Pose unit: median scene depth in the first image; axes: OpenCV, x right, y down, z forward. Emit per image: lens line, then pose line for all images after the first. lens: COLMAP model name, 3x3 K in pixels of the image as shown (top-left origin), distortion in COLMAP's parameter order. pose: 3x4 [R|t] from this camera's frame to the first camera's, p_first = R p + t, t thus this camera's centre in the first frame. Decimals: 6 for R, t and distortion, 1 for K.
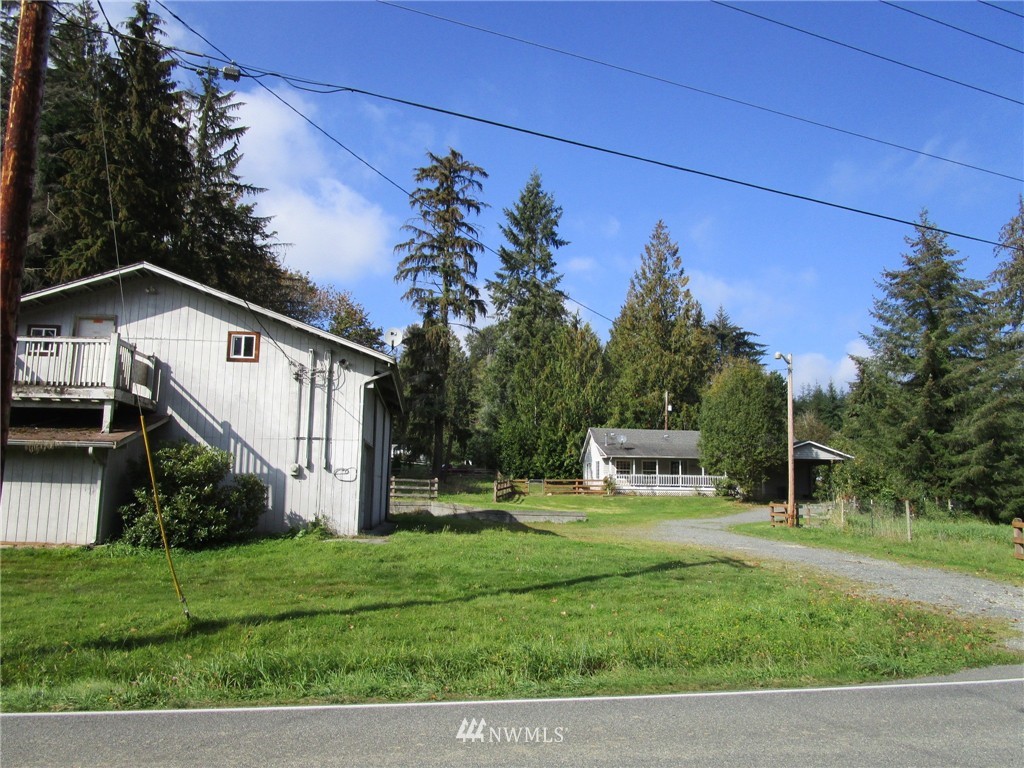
lens RADIAL K [[722.6, 0, 512.0], [0, 722.6, 384.0], [0, 0, 1]] dist [0.003910, 0.002158]
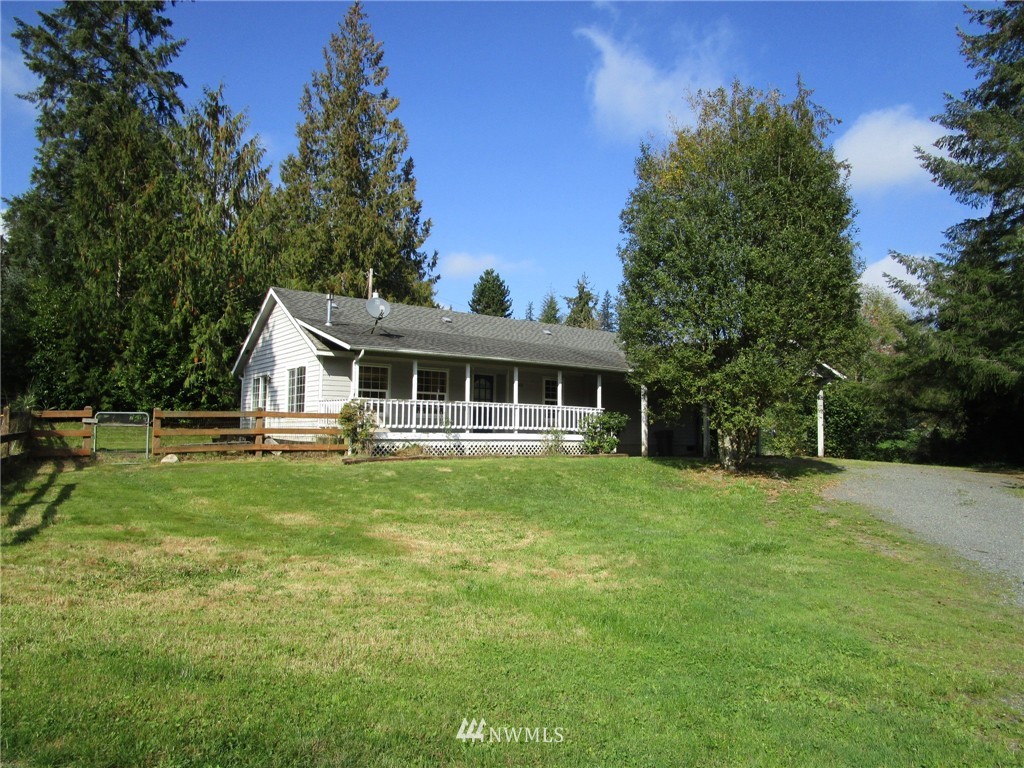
lens RADIAL K [[738.3, 0, 512.0], [0, 738.3, 384.0], [0, 0, 1]] dist [-0.046090, 0.034218]
pose [[0.859728, 0.027100, 0.510033, 0.010230], [-0.068610, 0.995668, 0.062747, 0.055732], [-0.506124, -0.088938, 0.857863, 0.404023]]
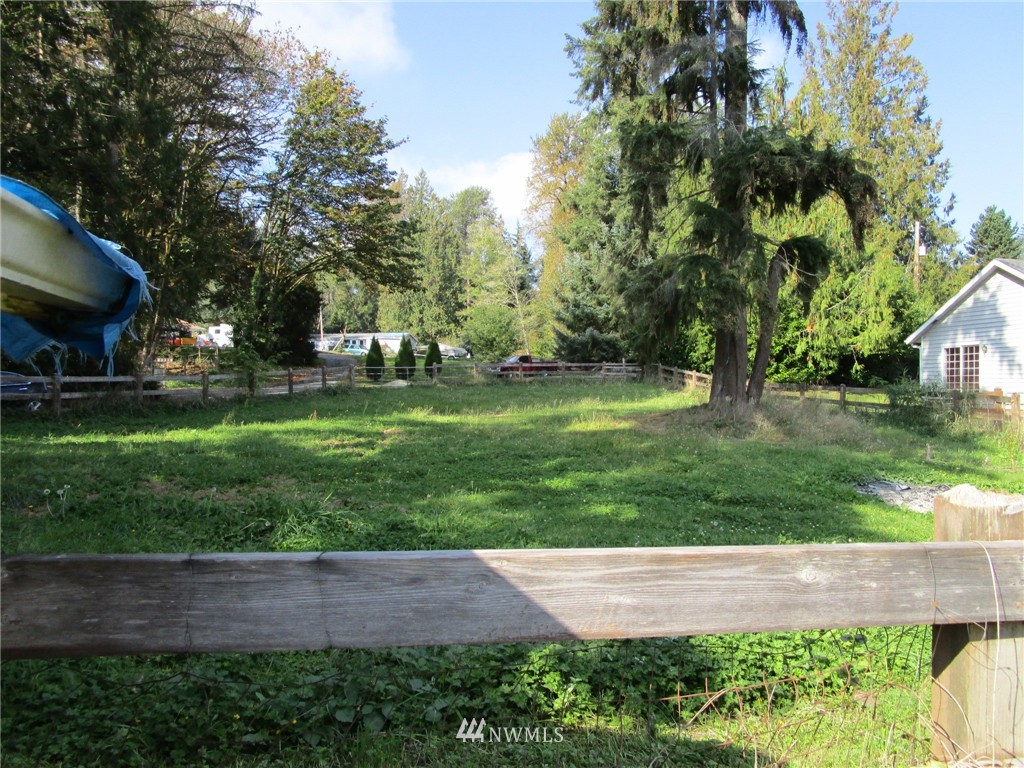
lens RADIAL K [[738.3, 0, 512.0], [0, 738.3, 384.0], [0, 0, 1]] dist [-0.046090, 0.034218]
pose [[0.997091, -0.018422, 0.073955, -0.138247], [0.007454, 0.989267, 0.145929, 0.048239], [-0.075850, -0.144953, 0.986527, 0.424213]]
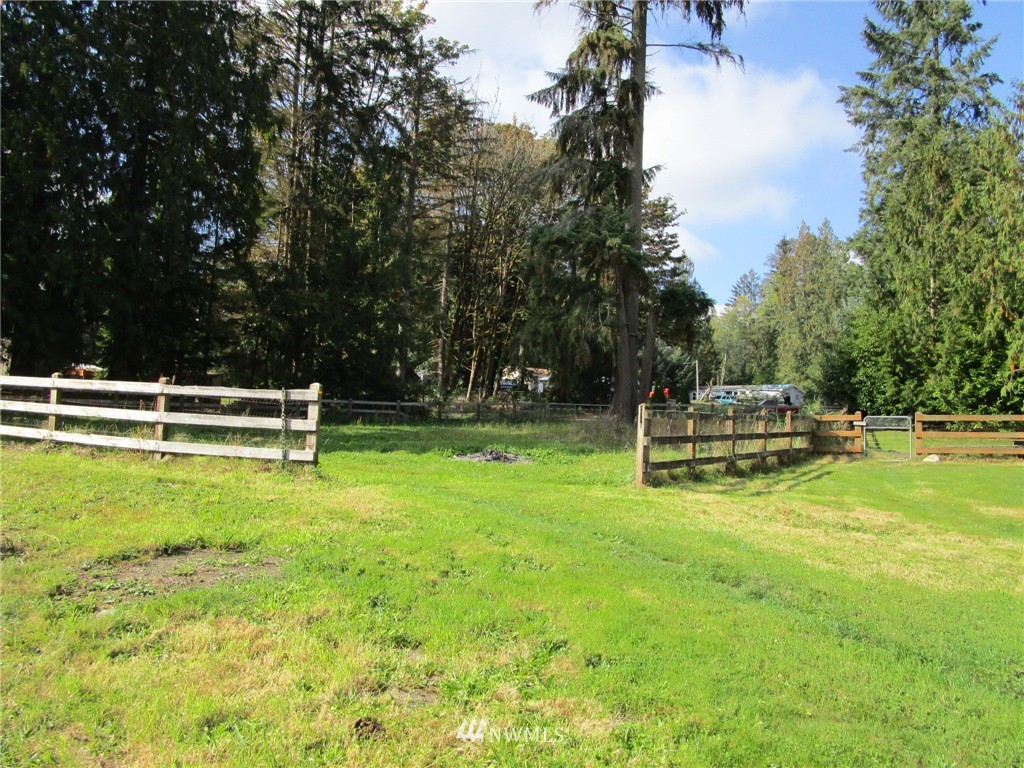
lens RADIAL K [[738.3, 0, 512.0], [0, 738.3, 384.0], [0, 0, 1]] dist [-0.046090, 0.034218]
pose [[0.858488, -0.019436, -0.512465, 0.035947], [0.053261, 0.997257, 0.051400, 0.054814], [0.510060, -0.071421, 0.857168, 0.372282]]
